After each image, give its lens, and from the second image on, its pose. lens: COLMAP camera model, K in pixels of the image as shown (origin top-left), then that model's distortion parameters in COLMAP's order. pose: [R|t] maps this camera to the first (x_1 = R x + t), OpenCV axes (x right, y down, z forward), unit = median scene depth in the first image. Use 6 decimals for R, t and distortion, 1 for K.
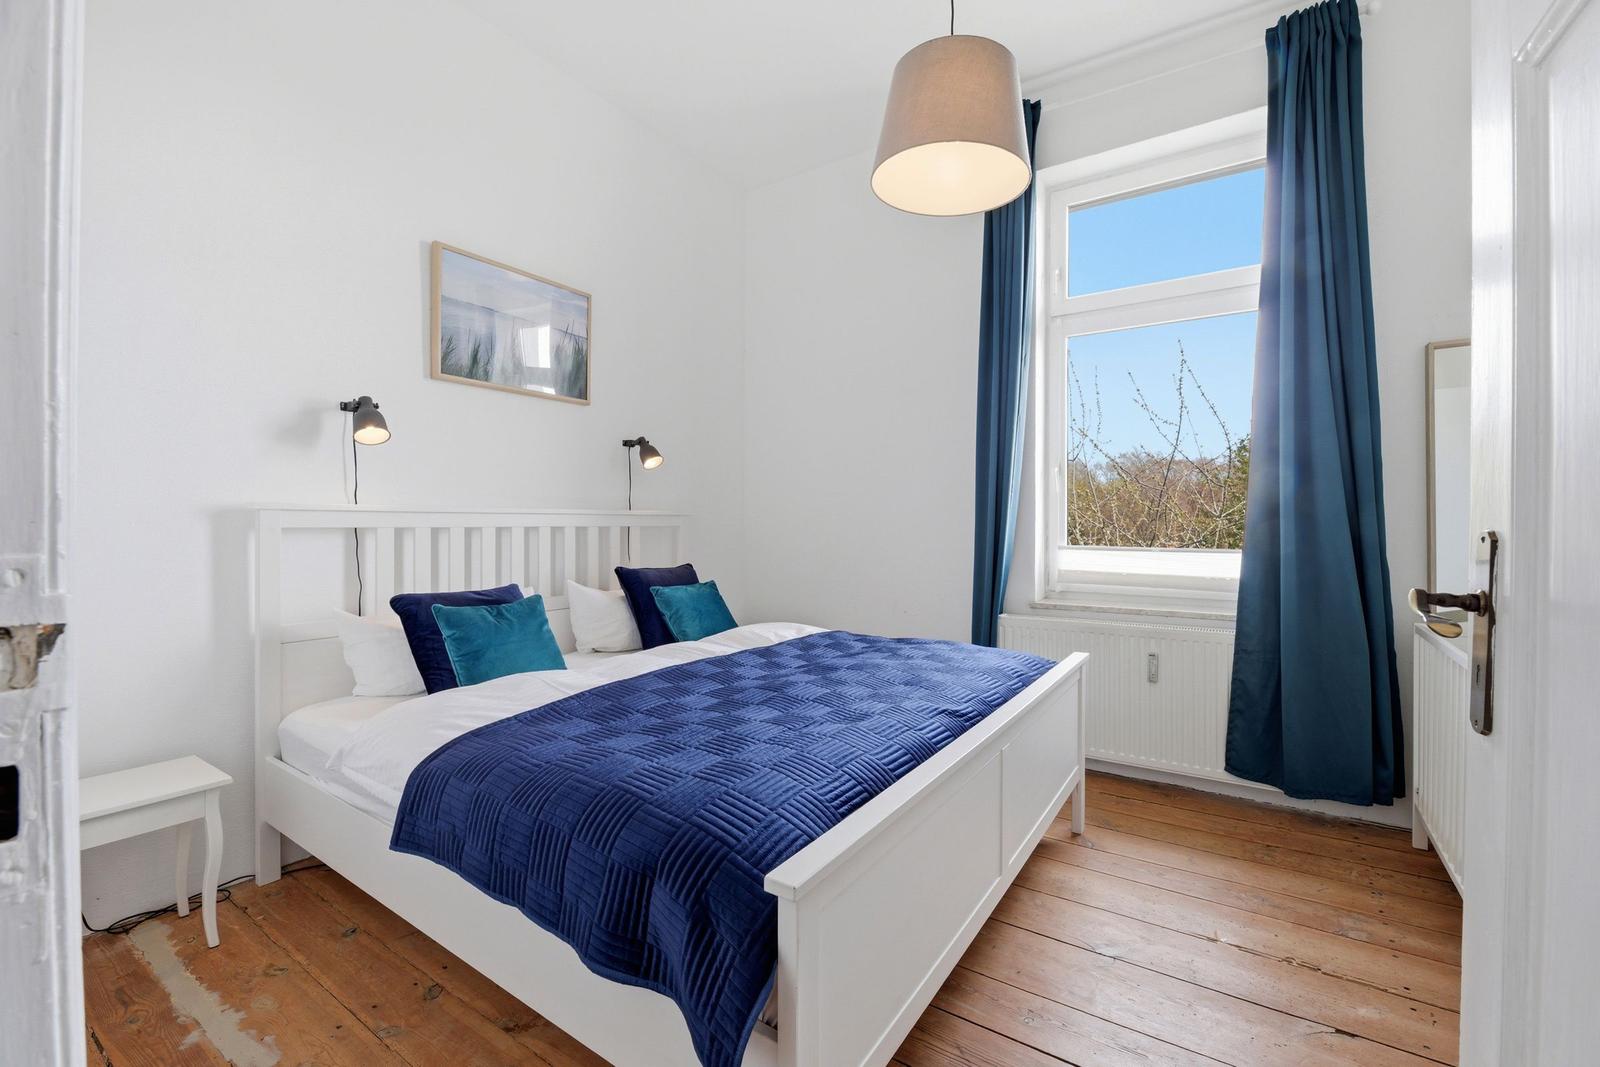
lens RADIAL K [[661.2, 0, 803.9], [0, 661.2, 527.8], [0, 0, 1]] dist [-0.001152, -0.000175]
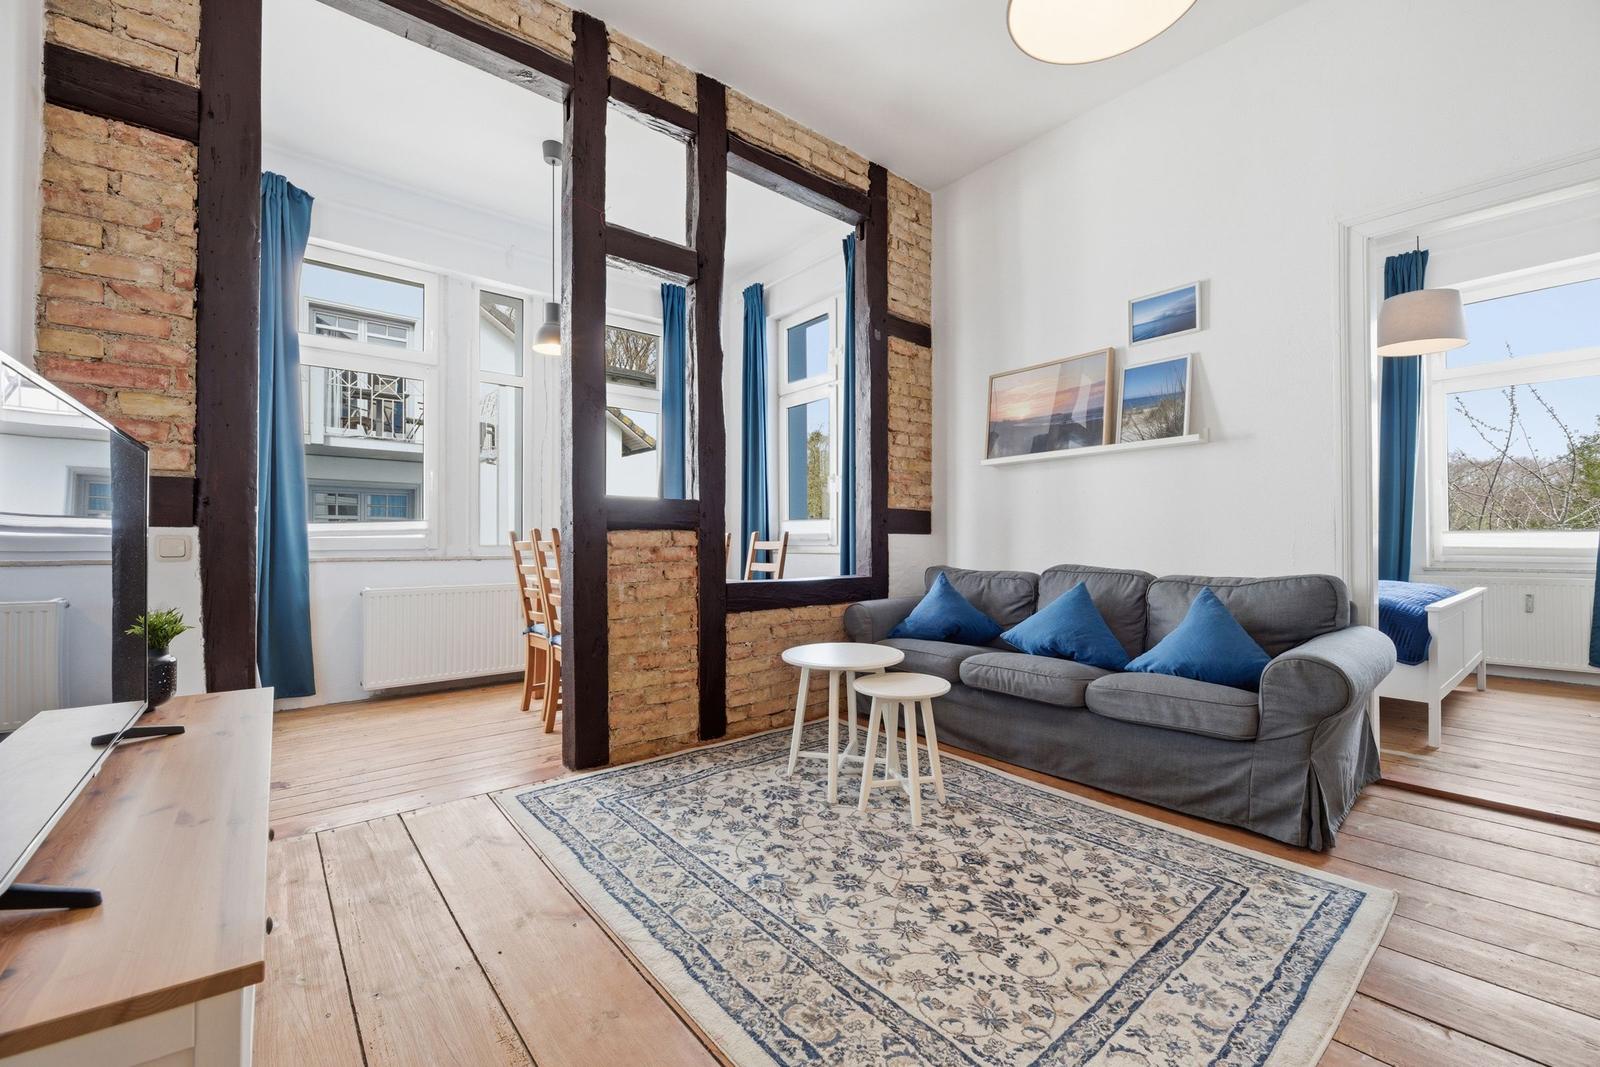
lens RADIAL K [[661.2, 0, 803.9], [0, 661.2, 527.8], [0, 0, 1]] dist [-0.001152, -0.000175]
pose [[0.958981, -0.005258, -0.283422, -0.674124], [-0.000891, 0.999767, -0.021565, 0.061807], [0.283469, 0.020933, 0.958753, -0.993785]]
